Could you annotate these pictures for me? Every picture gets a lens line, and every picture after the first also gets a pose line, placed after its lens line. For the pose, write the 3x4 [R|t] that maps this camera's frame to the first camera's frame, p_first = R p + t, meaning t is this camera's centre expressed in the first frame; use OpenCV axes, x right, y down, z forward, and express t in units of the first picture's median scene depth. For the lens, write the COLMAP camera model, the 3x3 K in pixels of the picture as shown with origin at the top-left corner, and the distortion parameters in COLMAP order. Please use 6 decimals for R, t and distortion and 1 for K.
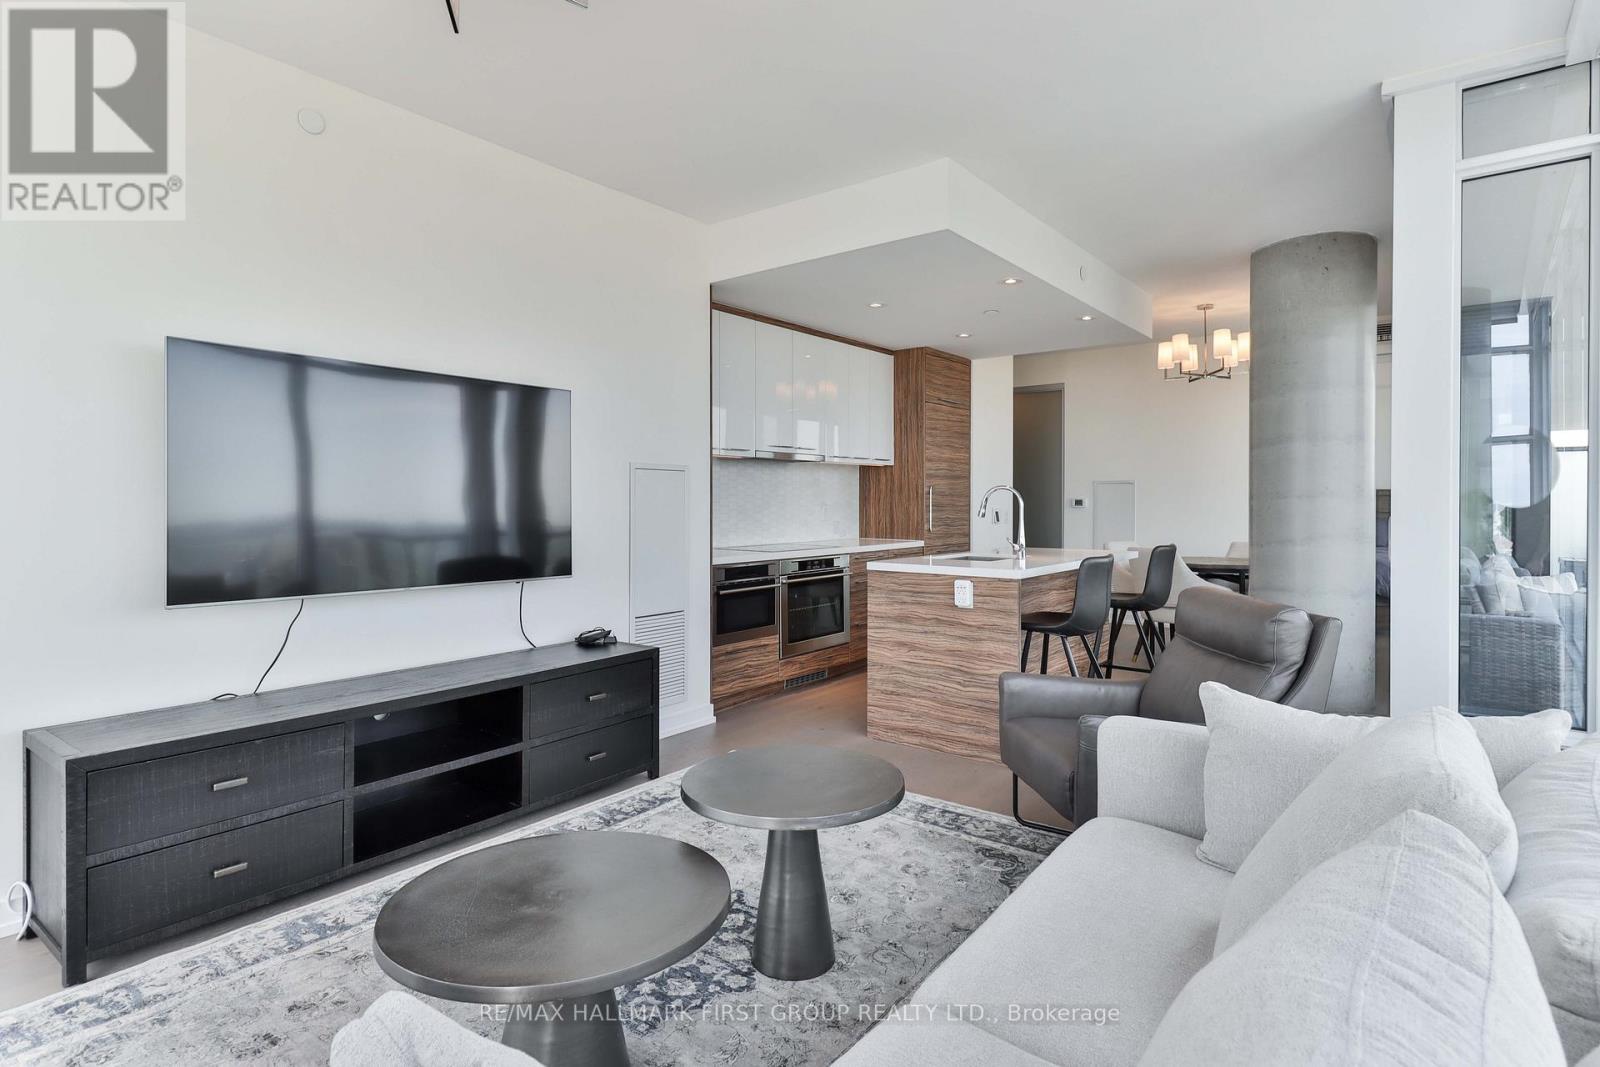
lens RADIAL K [[825.9, 0, 807.4], [0, 825.9, 506.3], [0, 0, 1]] dist [0.013682, -0.000381]
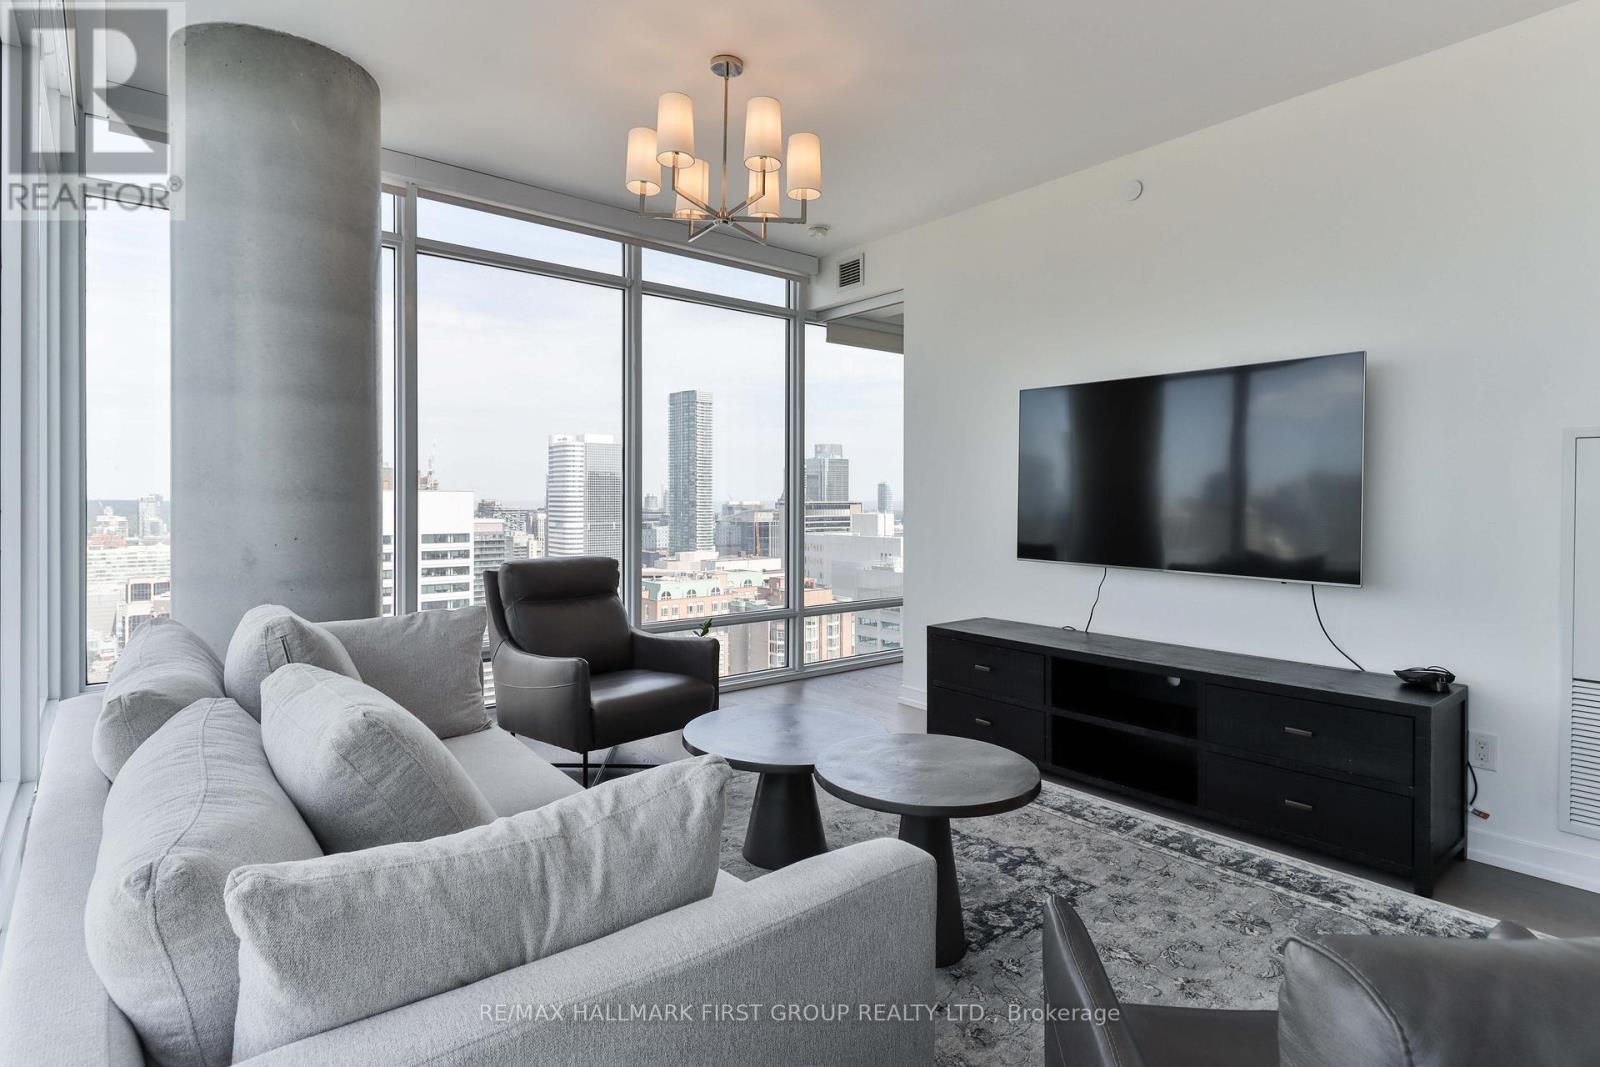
lens RADIAL K [[828.5, 0, 807.0], [0, 828.5, 500.5], [0, 0, 1]] dist [0.015147, -0.006902]
pose [[-0.225277, 0.005338, -0.974280, 0.522996], [-0.007698, 0.999944, 0.007259, -0.000185], [0.974264, 0.009135, -0.225223, 0.570253]]
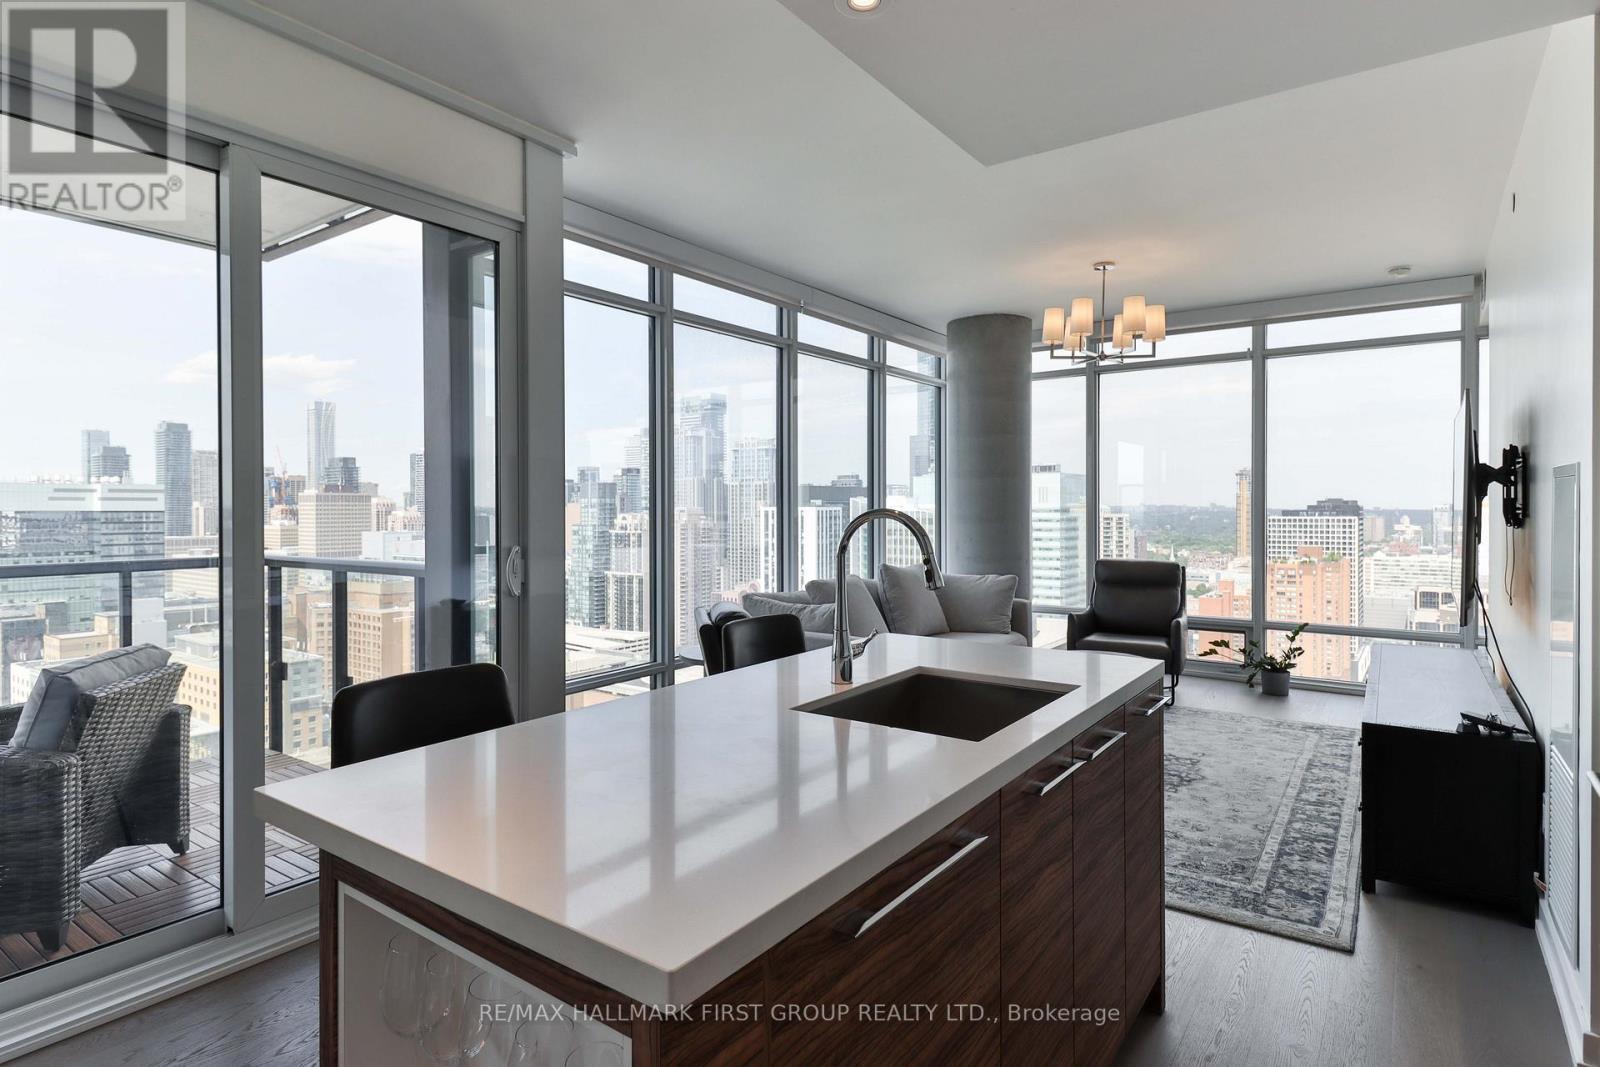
lens RADIAL K [[828.5, 0, 787.4], [0, 828.5, 517.1], [0, 0, 1]] dist [0.015147, -0.006902]
pose [[-0.999911, 0.005647, -0.012112, 0.313608], [0.005434, 0.999831, 0.017569, -0.030847], [0.012209, 0.017502, -0.999772, 1.531841]]
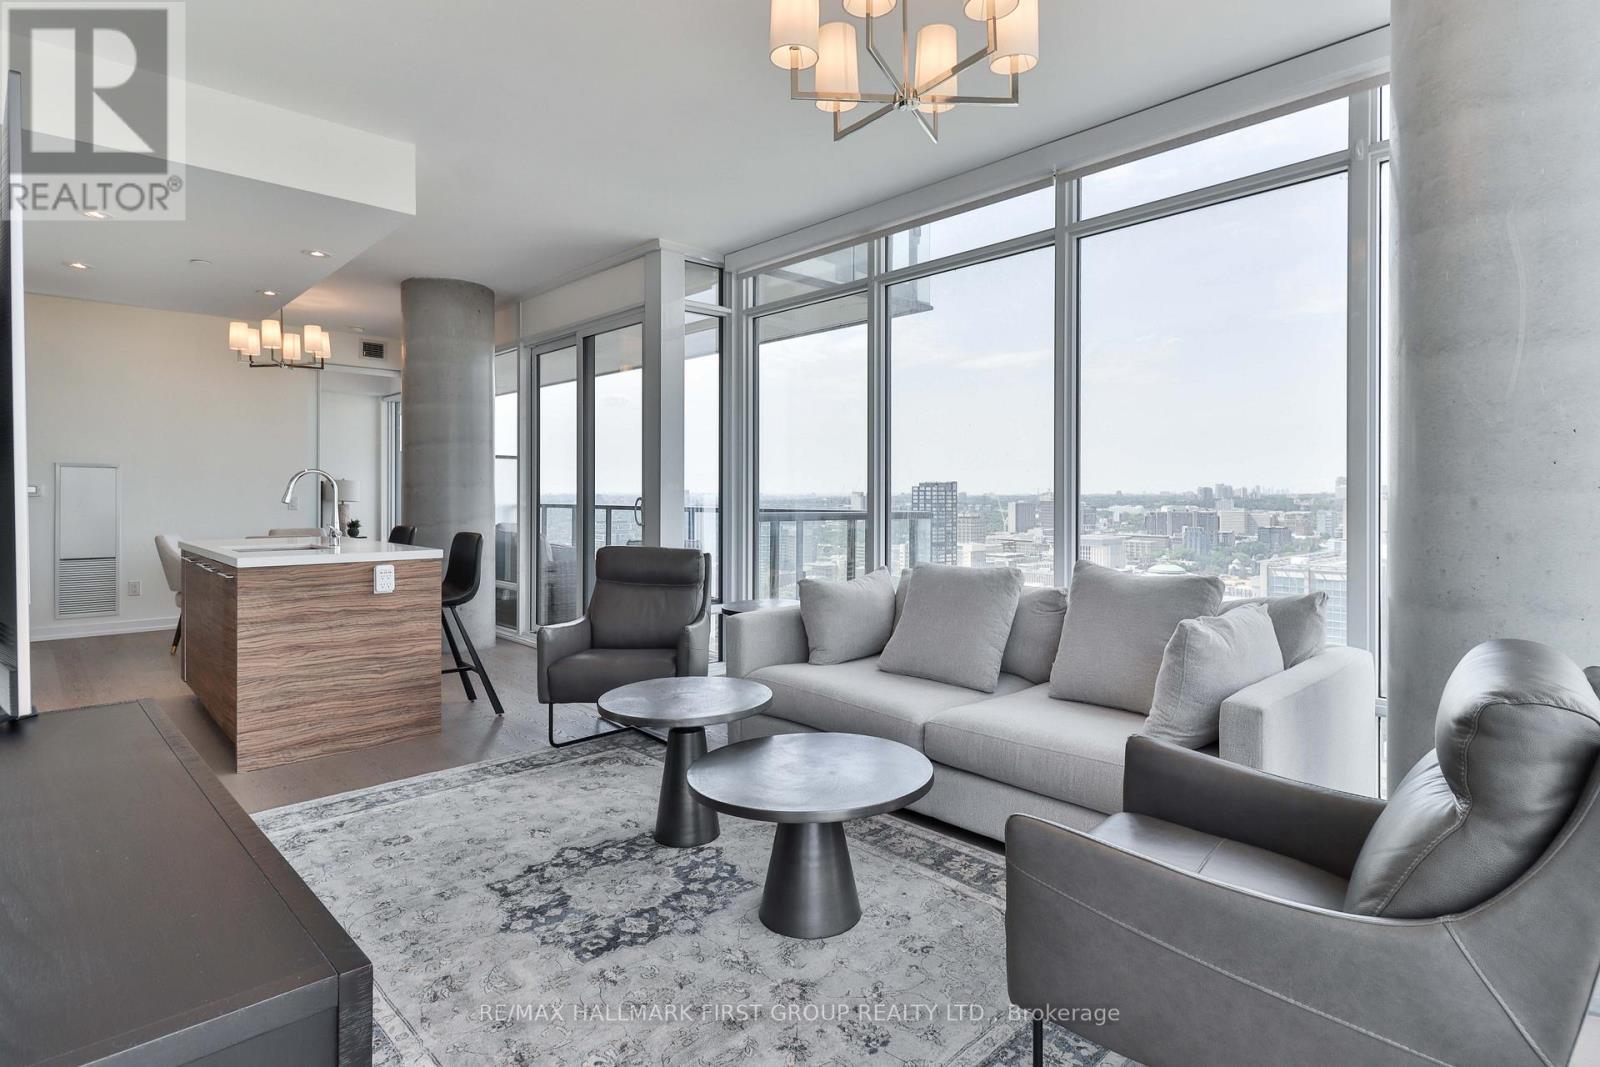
lens RADIAL K [[828.5, 0, 812.1], [0, 828.5, 499.4], [0, 0, 1]] dist [0.015147, -0.006902]
pose [[0.154024, -0.005047, 0.988054, -0.667457], [0.003973, 0.999982, 0.004489, 0.007613], [-0.988059, 0.003234, 0.154041, 0.318549]]
